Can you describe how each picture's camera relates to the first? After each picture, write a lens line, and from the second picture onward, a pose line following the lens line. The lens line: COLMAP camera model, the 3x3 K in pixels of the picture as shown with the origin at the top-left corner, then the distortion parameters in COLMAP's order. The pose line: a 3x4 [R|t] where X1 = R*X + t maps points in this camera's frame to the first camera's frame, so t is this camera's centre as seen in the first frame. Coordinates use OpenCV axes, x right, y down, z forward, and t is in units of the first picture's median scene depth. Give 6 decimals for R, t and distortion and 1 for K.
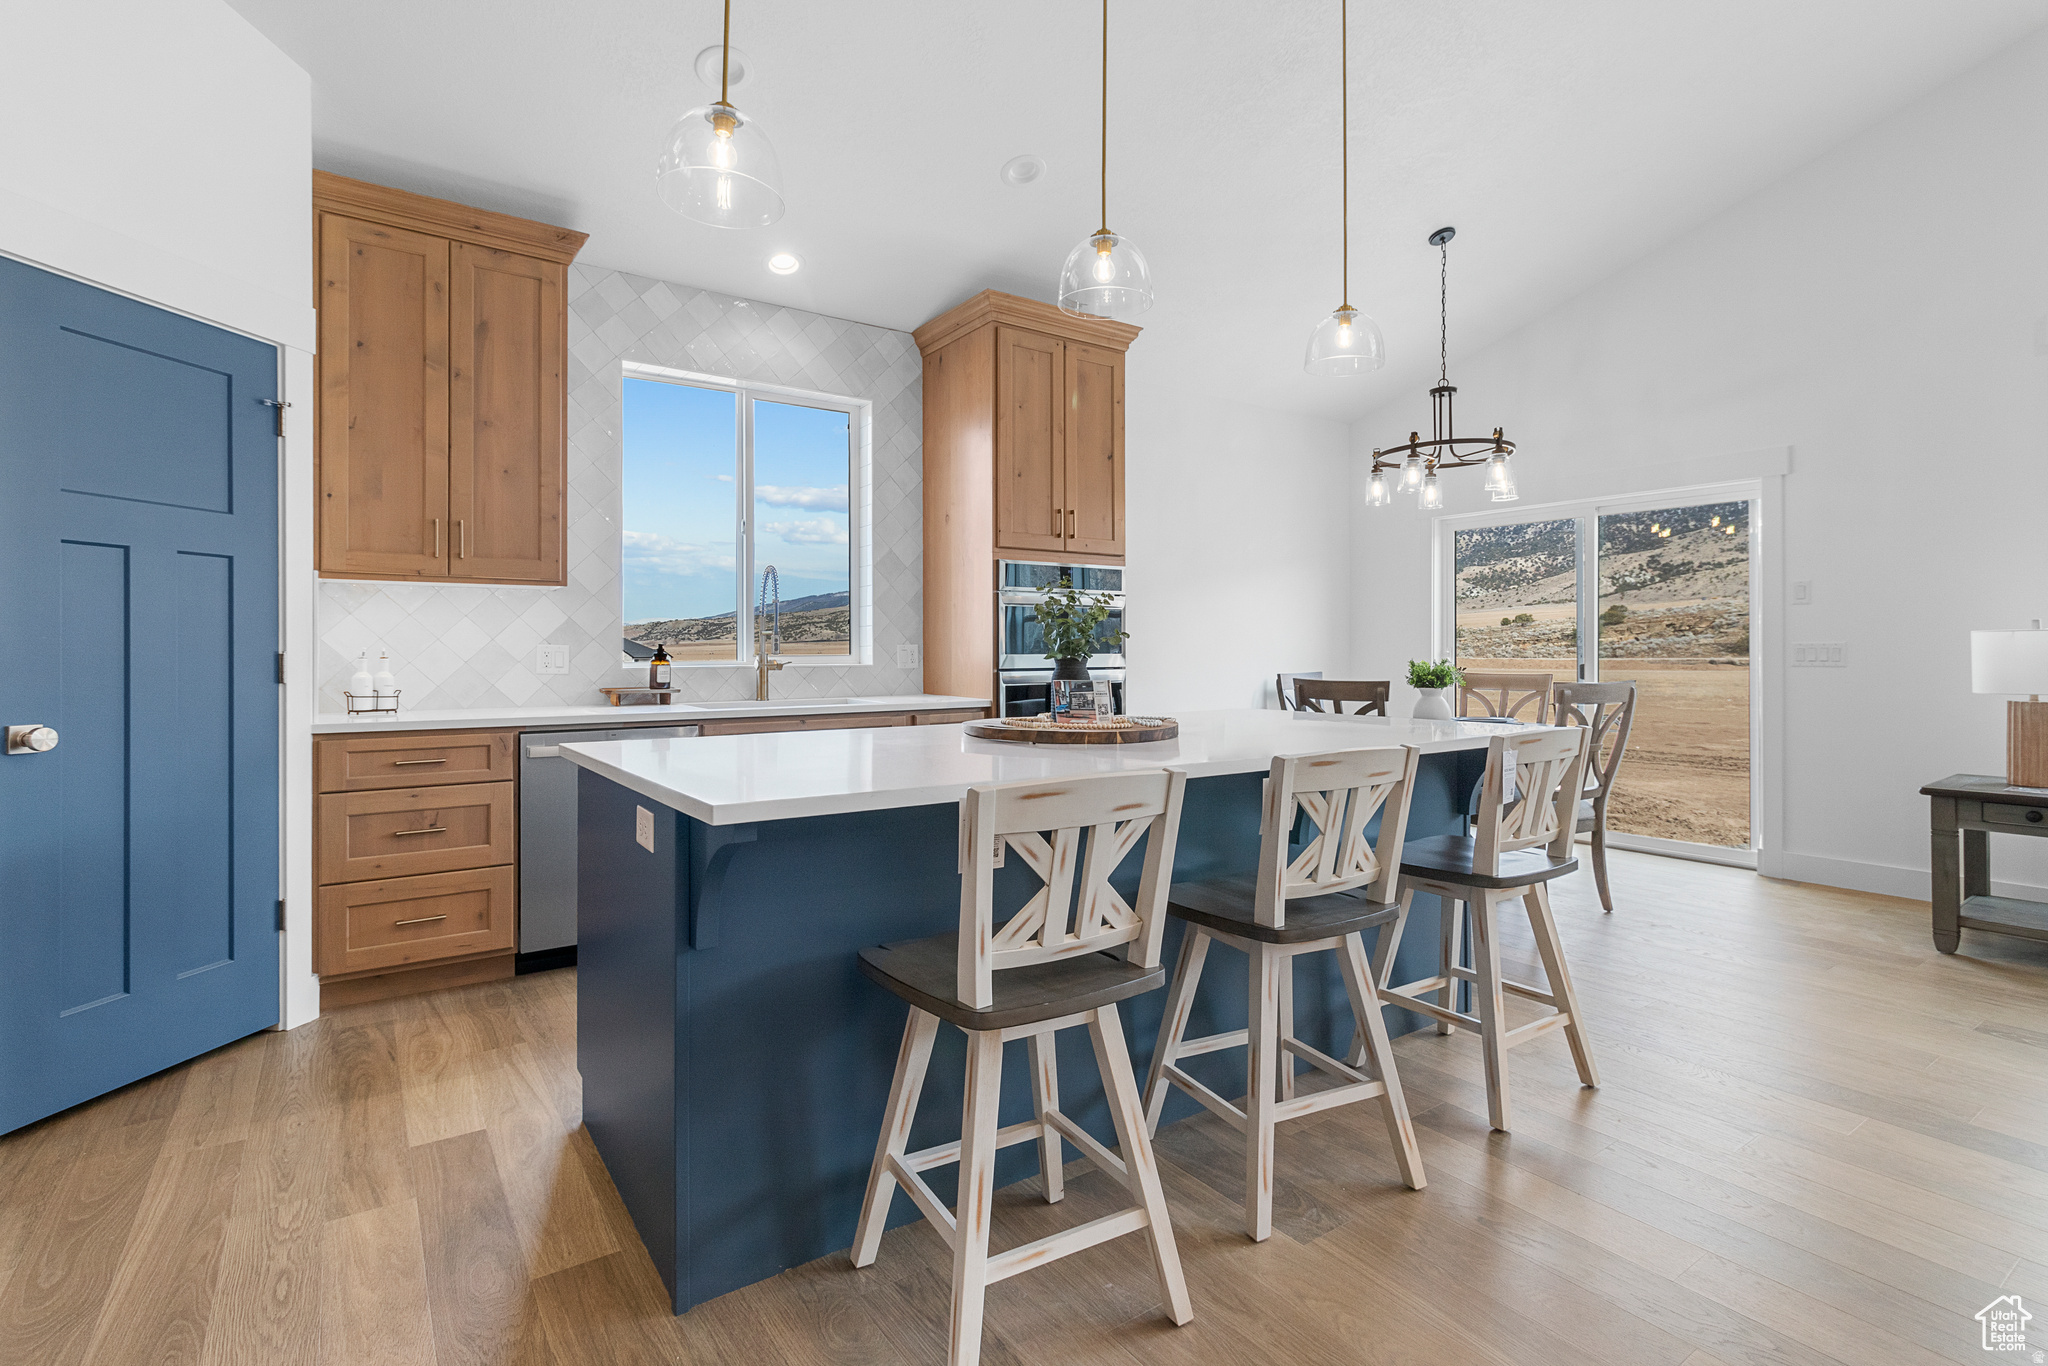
lens RADIAL K [[954.1, 0, 1021.6], [0, 954.1, 645.9], [0, 0, 1]] dist [0.011798, -0.000058]
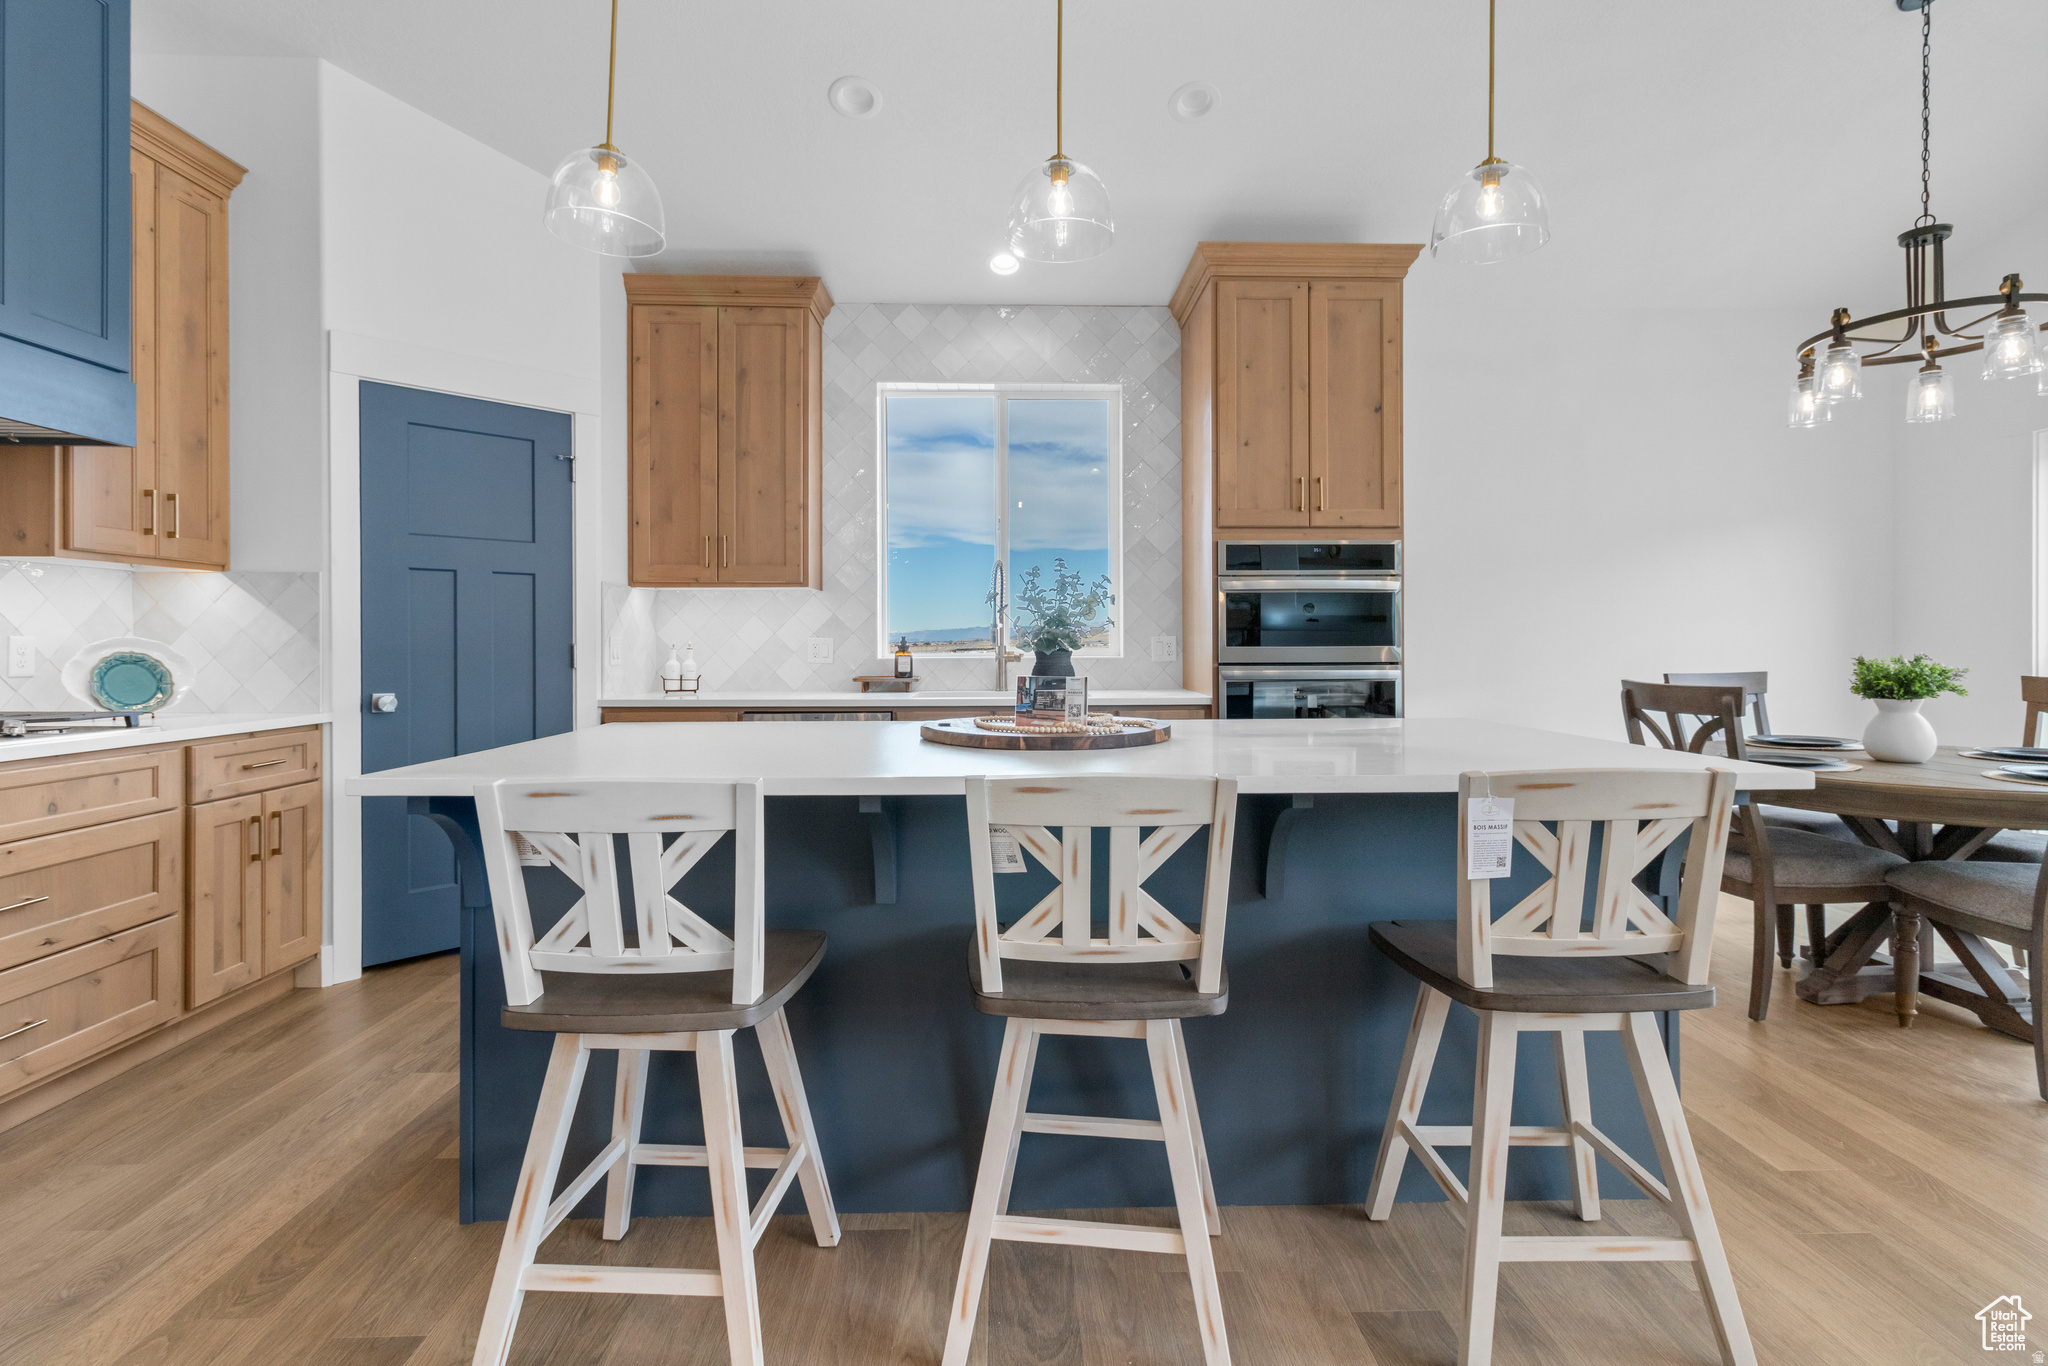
lens RADIAL K [[954.1, 0, 1039.3], [0, 954.1, 638.6], [0, 0, 1]] dist [0.011798, -0.000058]
pose [[0.843026, -0.003731, -0.537860, 0.341570], [0.003935, 0.999992, -0.000769, 0.001223], [0.537859, -0.001469, 0.843034, 0.165632]]
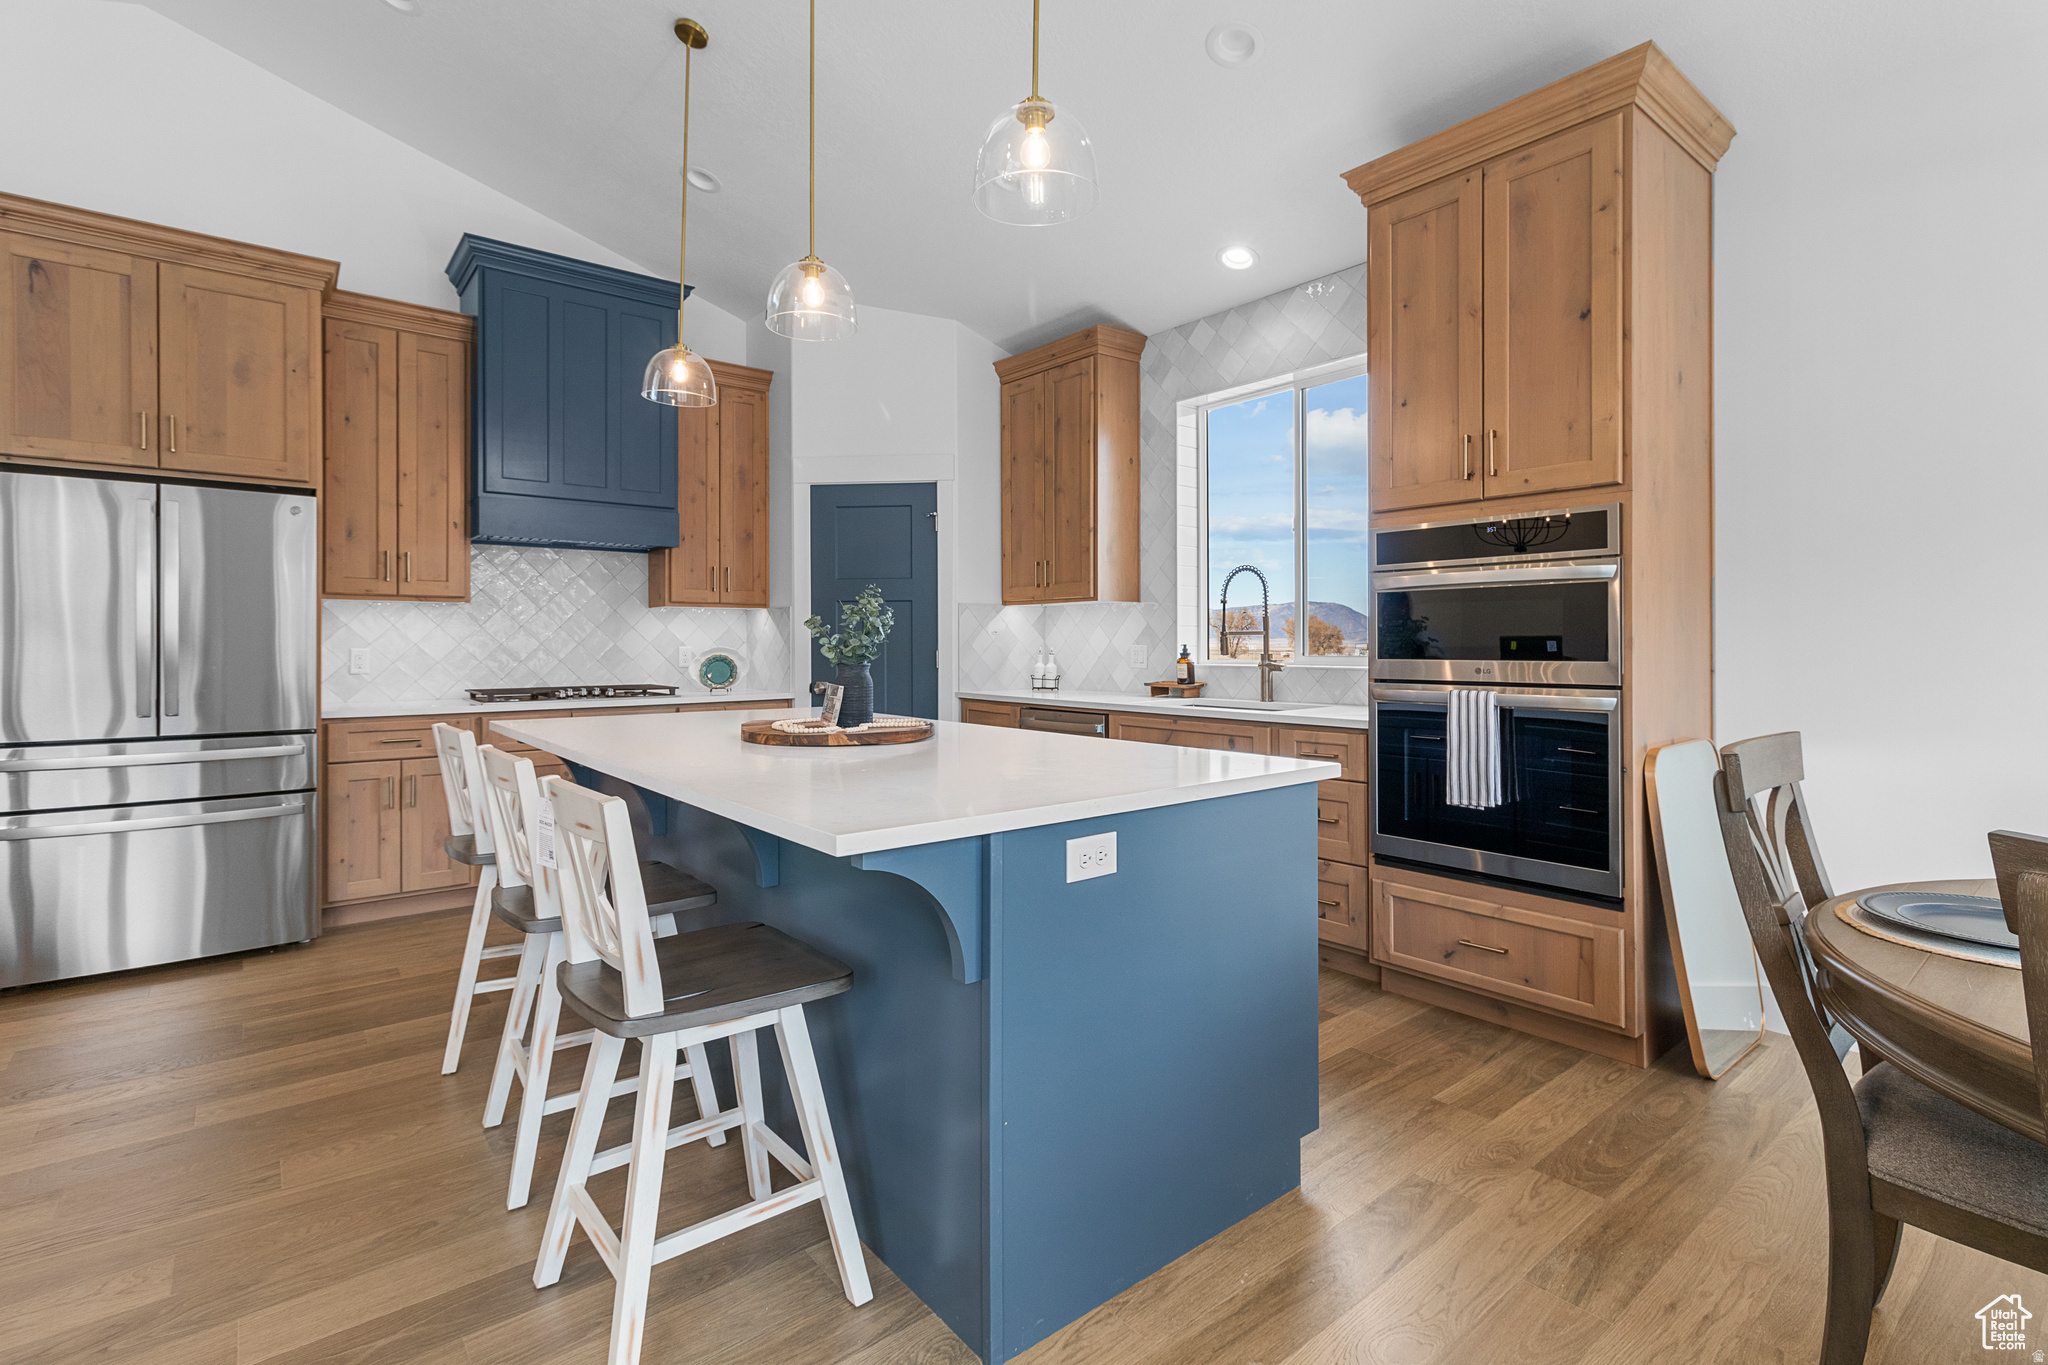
lens RADIAL K [[954.1, 0, 1055.8], [0, 954.1, 643.2], [0, 0, 1]] dist [0.011798, -0.000058]
pose [[0.099387, 0.002226, -0.995046, 0.737652], [0.007899, 0.999964, 0.003026, -0.008267], [0.995018, -0.008160, 0.099366, 0.740380]]
